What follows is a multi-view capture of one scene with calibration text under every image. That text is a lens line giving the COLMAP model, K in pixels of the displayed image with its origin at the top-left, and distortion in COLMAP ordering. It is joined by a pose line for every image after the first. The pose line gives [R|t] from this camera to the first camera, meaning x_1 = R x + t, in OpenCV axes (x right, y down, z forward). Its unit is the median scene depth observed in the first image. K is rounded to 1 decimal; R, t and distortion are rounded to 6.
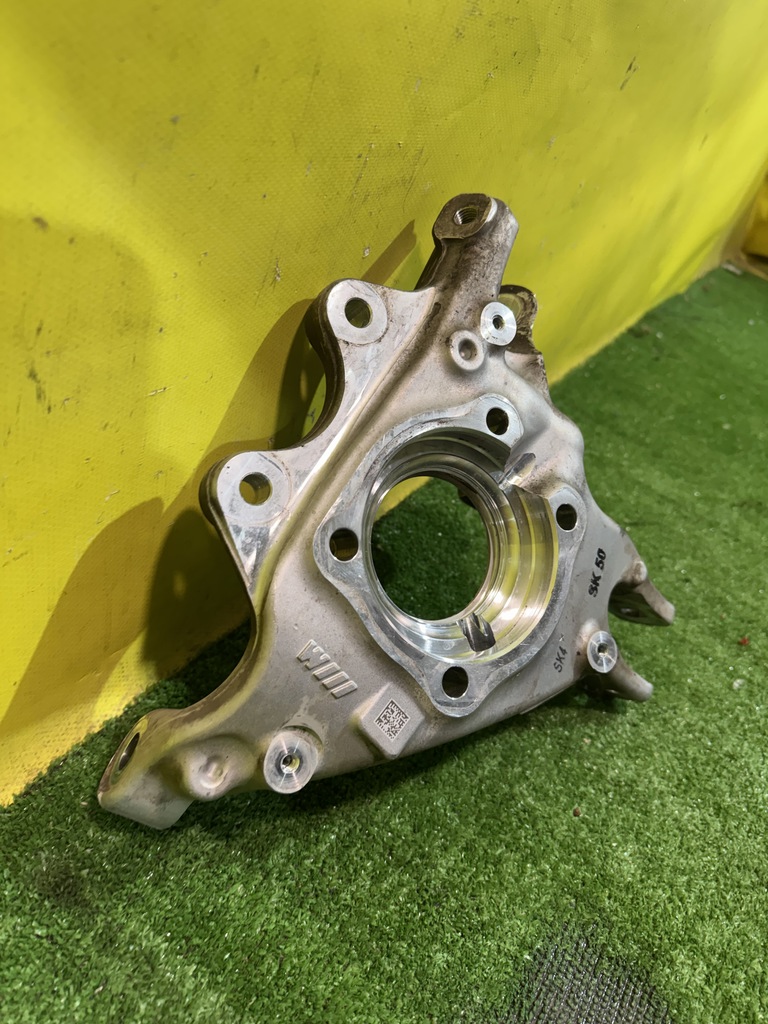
lens RADIAL K [[725.2, 0, 384.6], [0, 725.2, 508.1], [0, 0, 1]] dist [-0.001324, -0.018241]
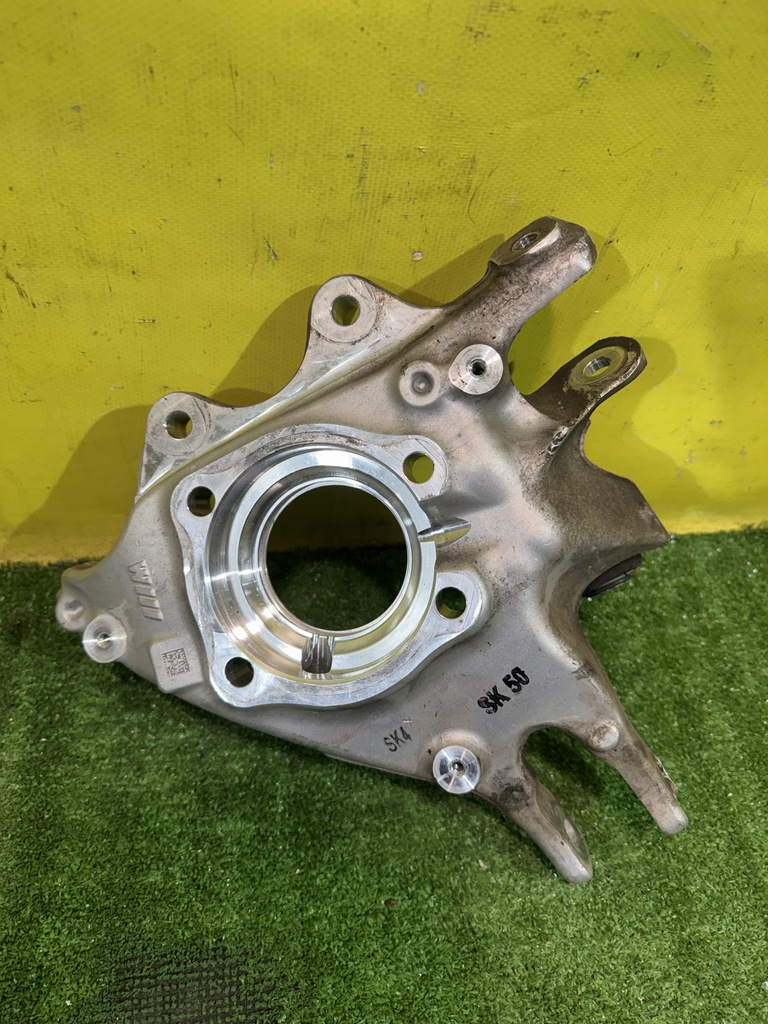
lens RADIAL K [[725.2, 0, 387.6], [0, 725.2, 508.0], [0, 0, 1]] dist [-0.001324, -0.018241]
pose [[0.669545, 0.441215, -0.597527, 0.709016], [-0.404656, 0.891267, 0.204686, -0.250800], [0.622867, 0.104746, 0.775284, 0.284619]]
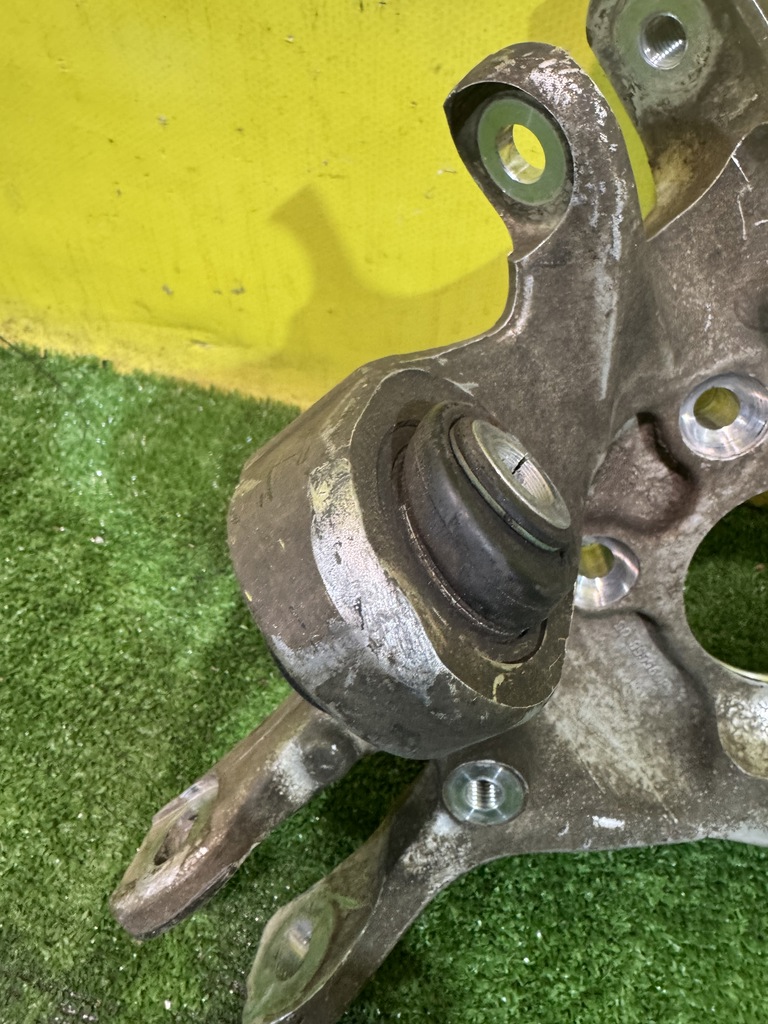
lens RADIAL K [[725.2, 0, 380.4], [0, 725.2, 458.3], [0, 0, 1]] dist [-0.001324, -0.018241]
pose [[0.268281, 0.582506, -0.767276, 0.414790], [-0.495743, 0.766398, 0.408501, -0.060897], [0.825993, 0.270778, 0.494384, 0.523959]]
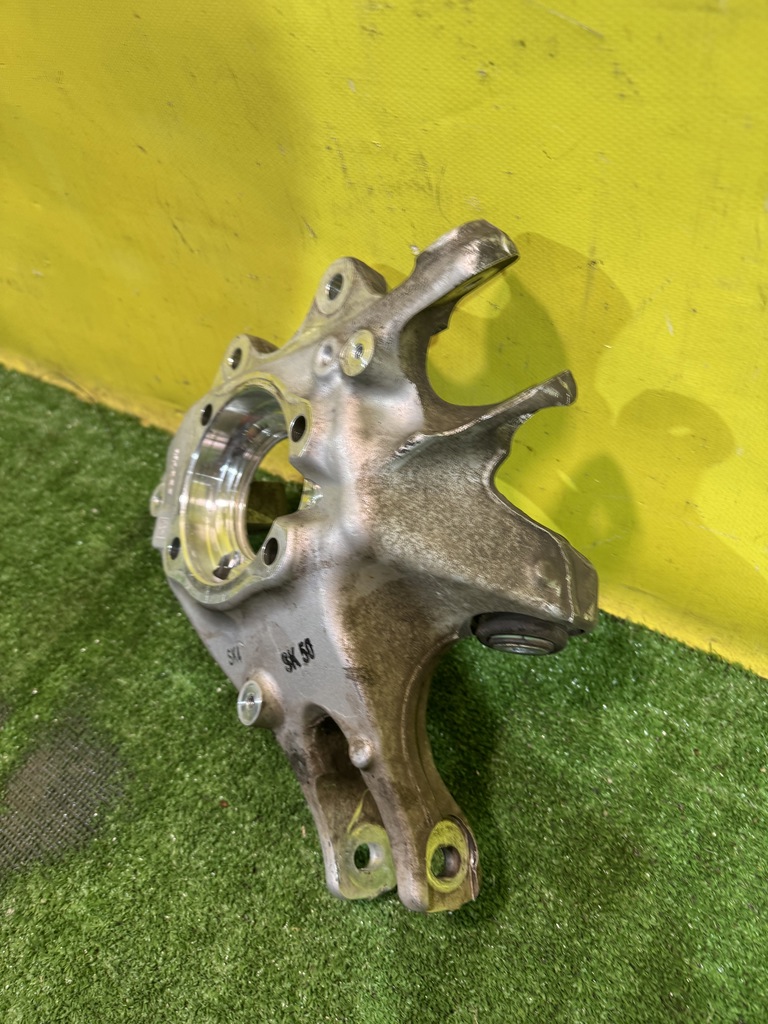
lens RADIAL K [[725.2, 0, 398.2], [0, 725.2, 520.4], [0, 0, 1]] dist [-0.001324, -0.018241]
pose [[-0.041632, 0.548937, -0.834826, 1.080177], [-0.488571, 0.717655, 0.496256, -0.606302], [0.871531, 0.428532, 0.238317, 0.956186]]
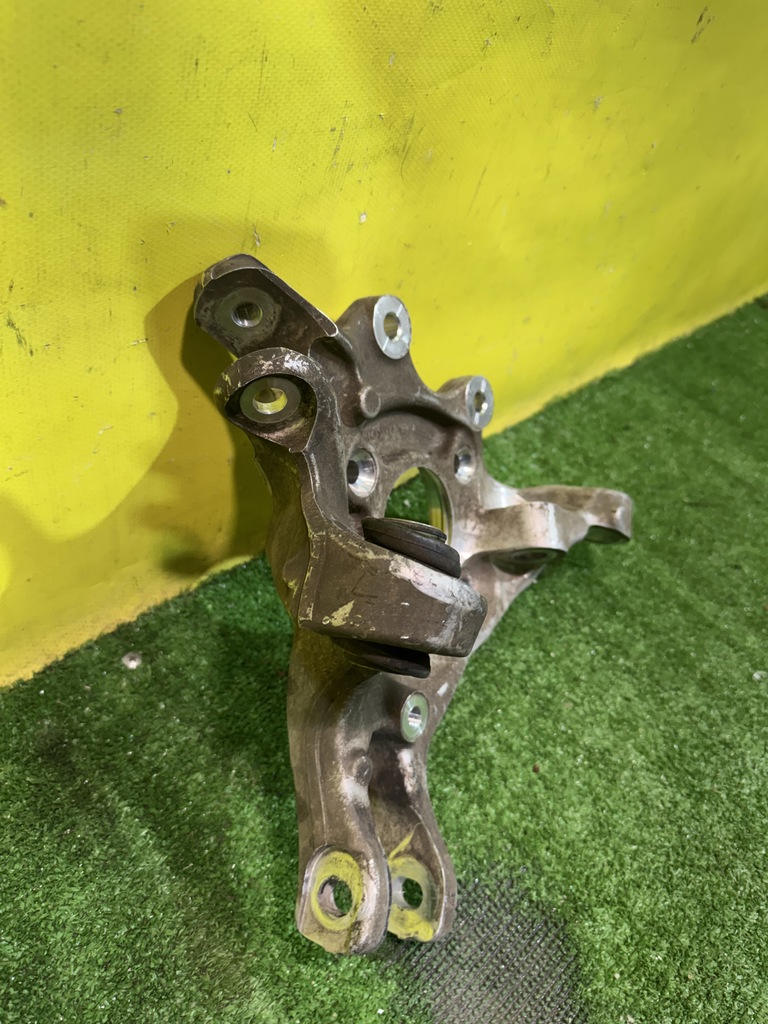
lens RADIAL K [[725.2, 0, 377.0], [0, 725.2, 511.3], [0, 0, 1]] dist [-0.001324, -0.018241]
pose [[0.975430, 0.089187, -0.201449, 0.263100], [-0.077534, 0.994867, 0.065030, 0.002765], [0.206215, -0.047813, 0.977338, -0.058304]]
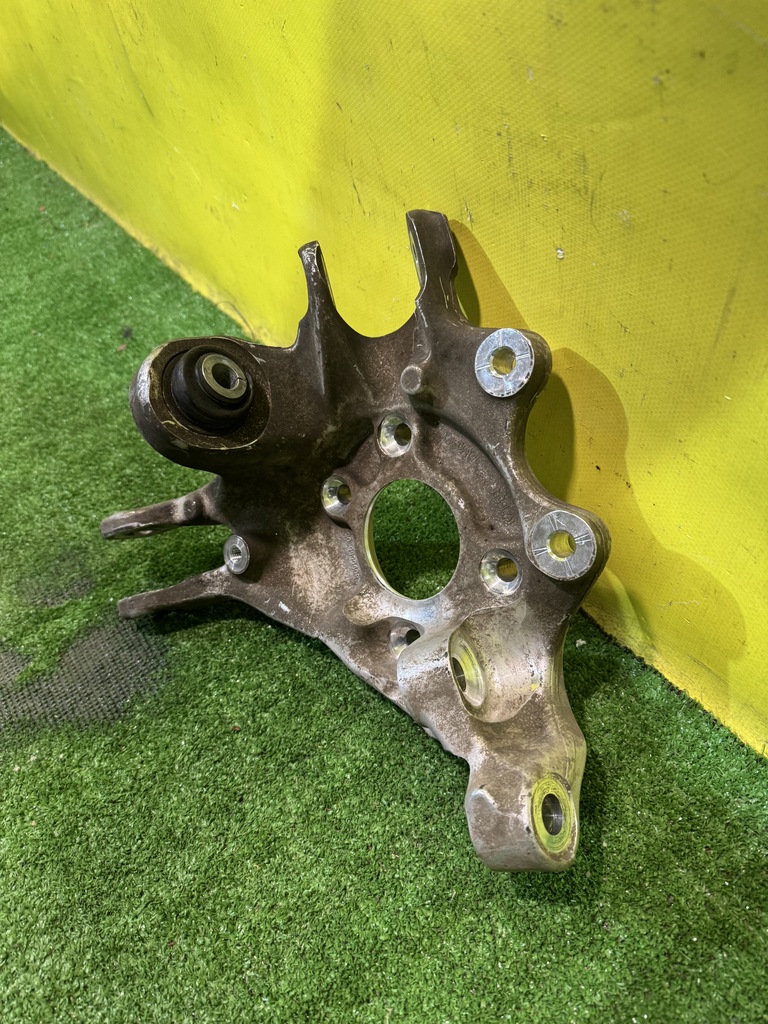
lens RADIAL K [[725.2, 0, 394.3], [0, 725.2, 521.3], [0, 0, 1]] dist [-0.001324, -0.018241]
pose [[-0.359326, 0.495497, -0.790802, 1.064028], [-0.561978, 0.561626, 0.607254, -0.654627], [0.745027, 0.662615, 0.076651, 1.058085]]
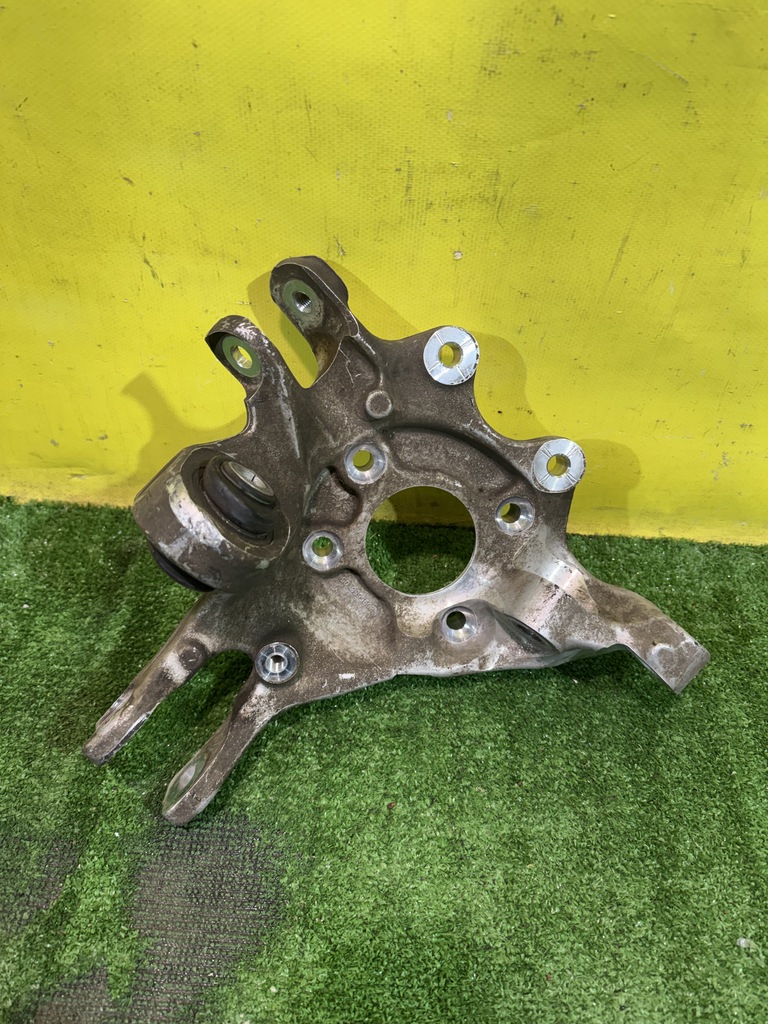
lens RADIAL K [[725.2, 0, 386.6], [0, 725.2, 510.6], [0, 0, 1]] dist [-0.001324, -0.018241]
pose [[0.508235, 0.425240, -0.748911, 1.033440], [-0.443857, 0.874543, 0.195361, -0.179660], [0.738031, 0.233120, 0.633219, 0.283978]]
